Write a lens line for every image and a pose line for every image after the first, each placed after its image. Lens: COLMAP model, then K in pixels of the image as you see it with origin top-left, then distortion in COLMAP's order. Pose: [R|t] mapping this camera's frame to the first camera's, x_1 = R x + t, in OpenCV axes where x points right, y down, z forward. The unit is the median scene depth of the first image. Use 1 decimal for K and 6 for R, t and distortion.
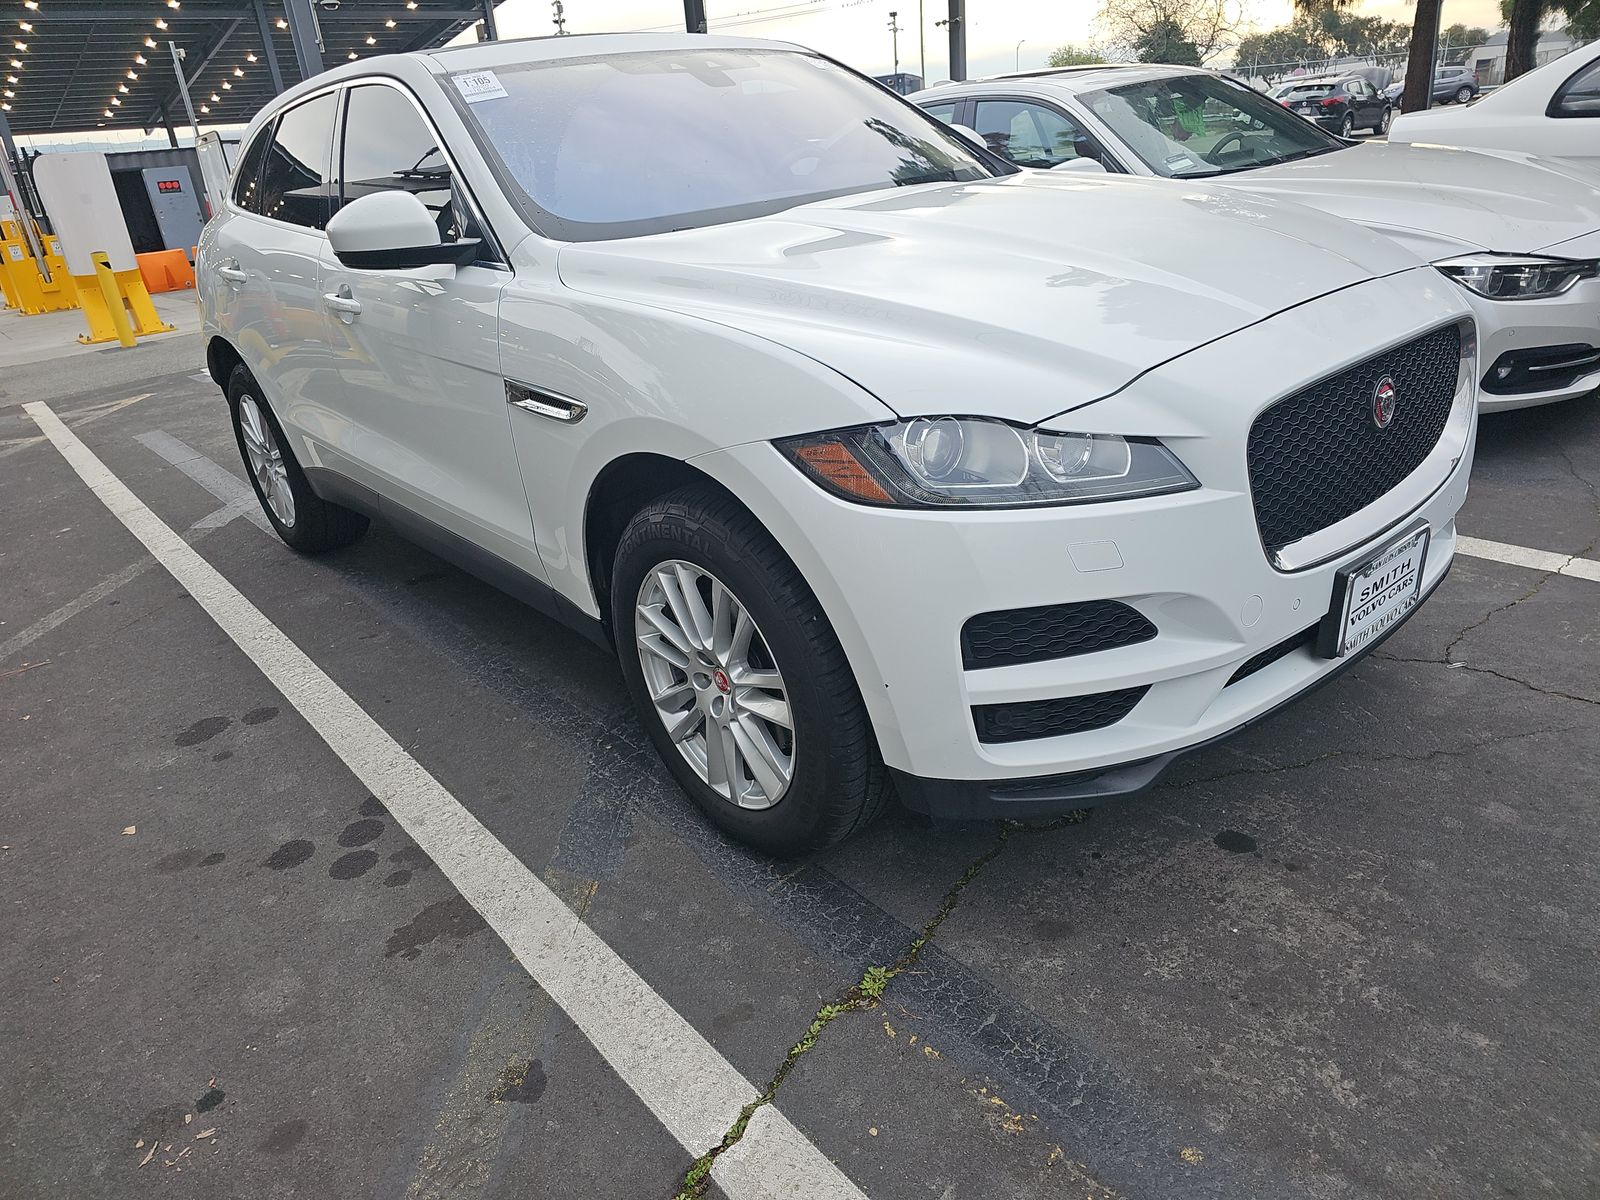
lens RADIAL K [[1052.5, 0, 833.8], [0, 1052.5, 626.7], [0, 0, 1]] dist [0.062624, -0.045891]
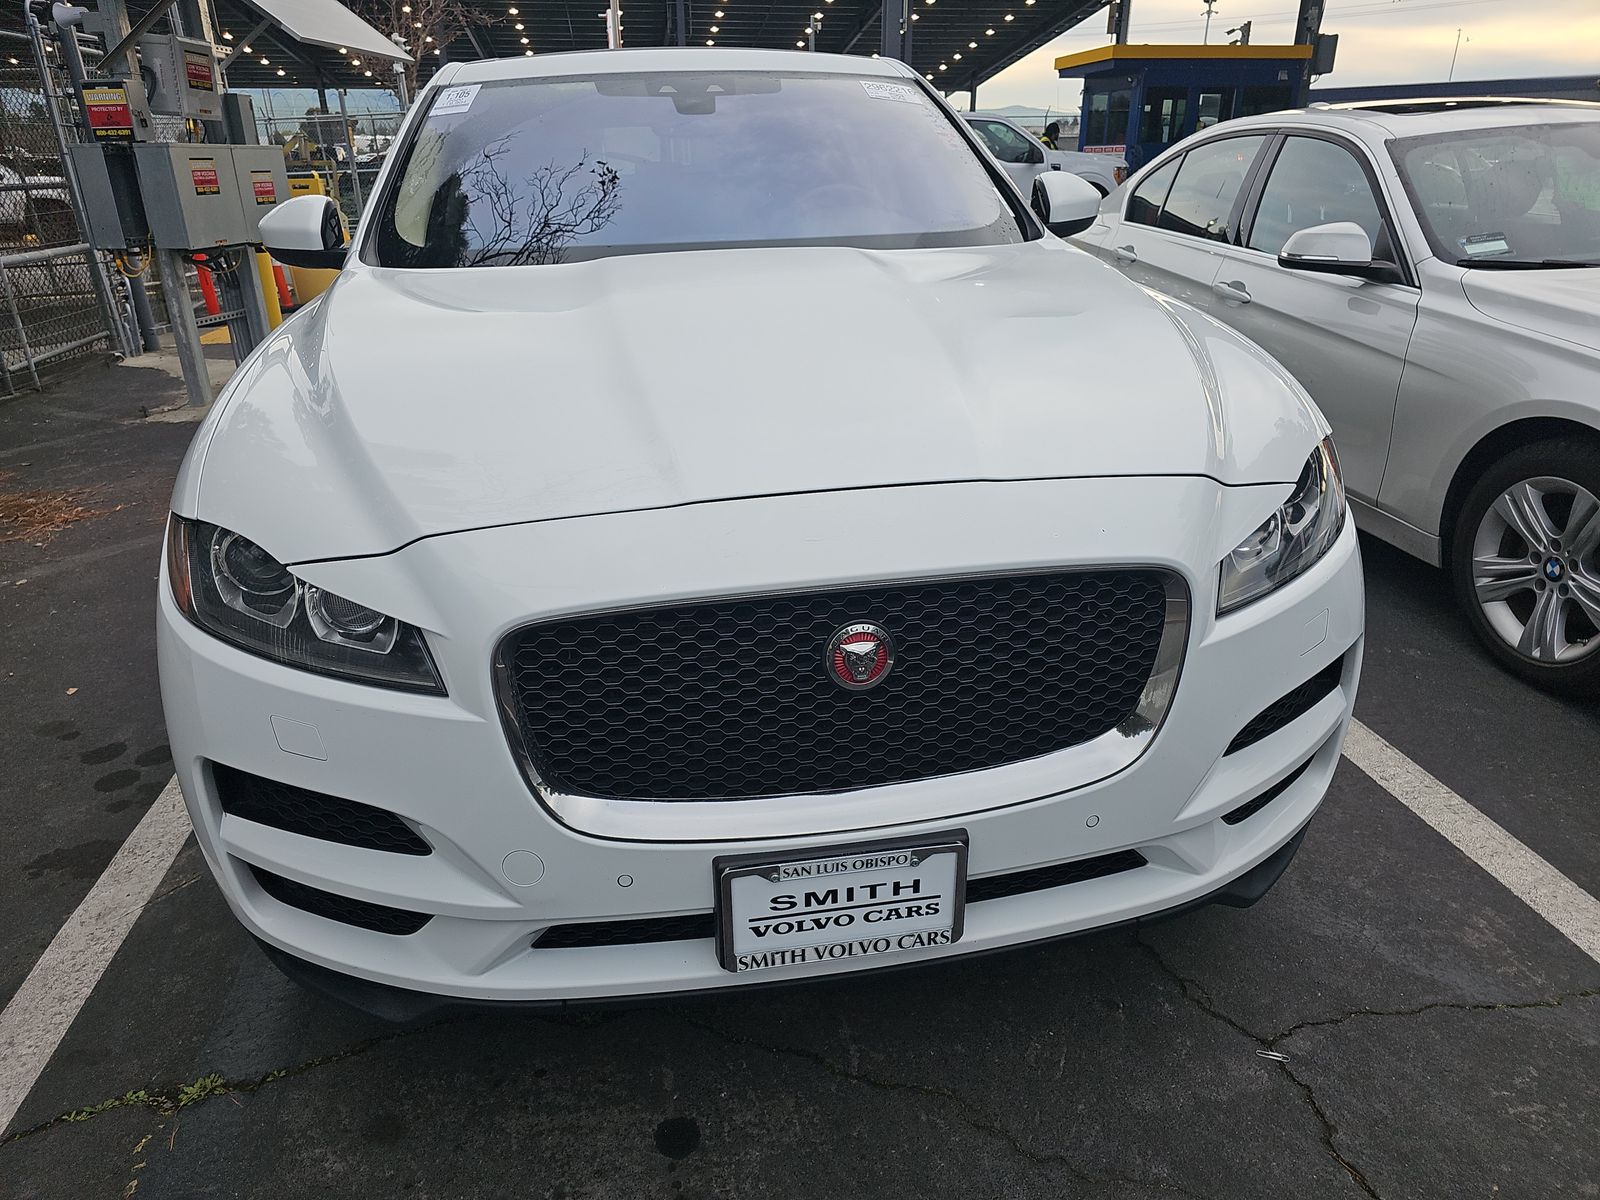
lens RADIAL K [[1052.5, 0, 833.8], [0, 1052.5, 626.7], [0, 0, 1]] dist [0.062624, -0.045891]
pose [[0.850723, 0.276465, -0.447031, 0.698023], [-0.272960, 0.959194, 0.073754, -0.238470], [0.449180, 0.059277, 0.891473, 0.320110]]
